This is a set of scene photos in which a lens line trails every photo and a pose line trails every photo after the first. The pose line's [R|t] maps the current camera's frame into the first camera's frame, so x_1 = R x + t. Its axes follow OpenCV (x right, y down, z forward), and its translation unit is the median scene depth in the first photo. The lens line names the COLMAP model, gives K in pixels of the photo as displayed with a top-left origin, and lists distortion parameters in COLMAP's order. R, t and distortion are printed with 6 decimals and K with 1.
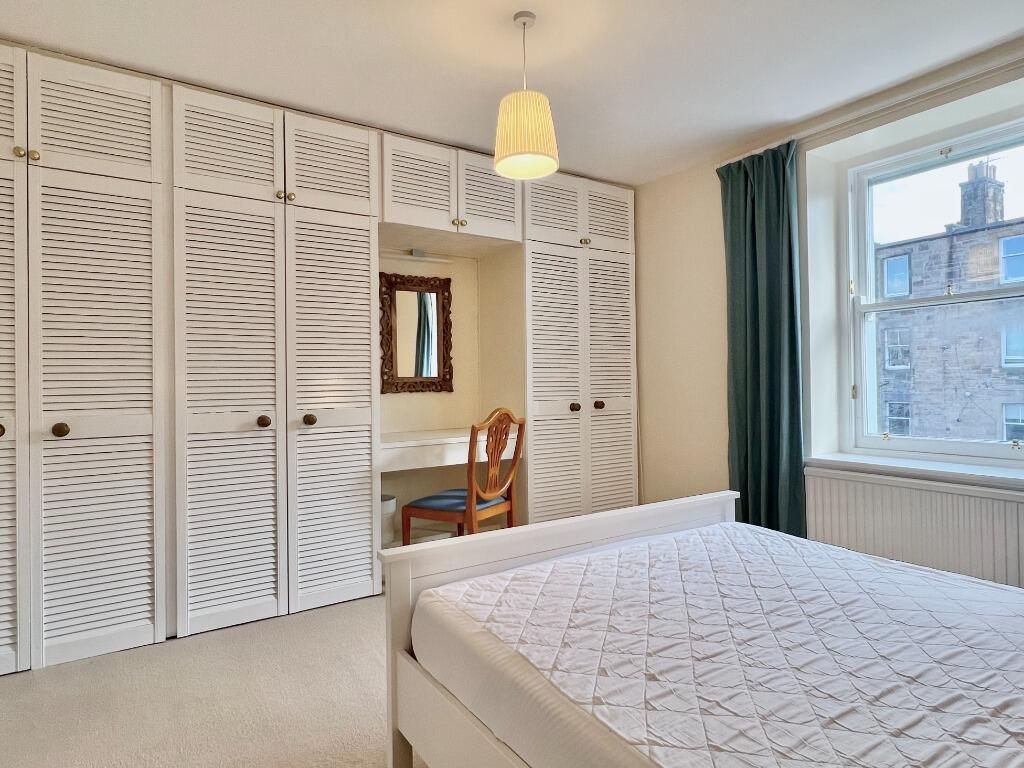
lens RADIAL K [[579.7, 0, 512.0], [0, 579.7, 384.0], [0, 0, 1]] dist [0.002221, -0.000440]
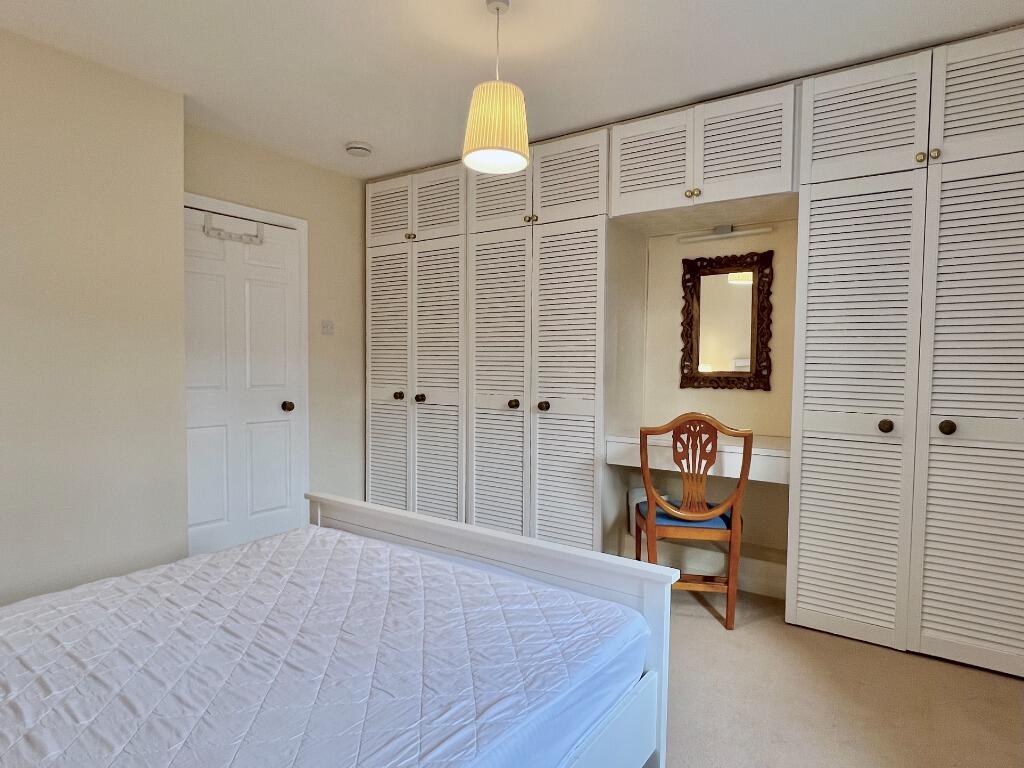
lens RADIAL K [[579.7, 0, 512.0], [0, 579.7, 384.0], [0, 0, 1]] dist [0.002221, -0.000440]
pose [[0.385666, 0.046082, -0.921487, 0.542561], [-0.024697, 0.998910, 0.039617, -0.020650], [0.922308, 0.007479, 0.386384, 0.376803]]
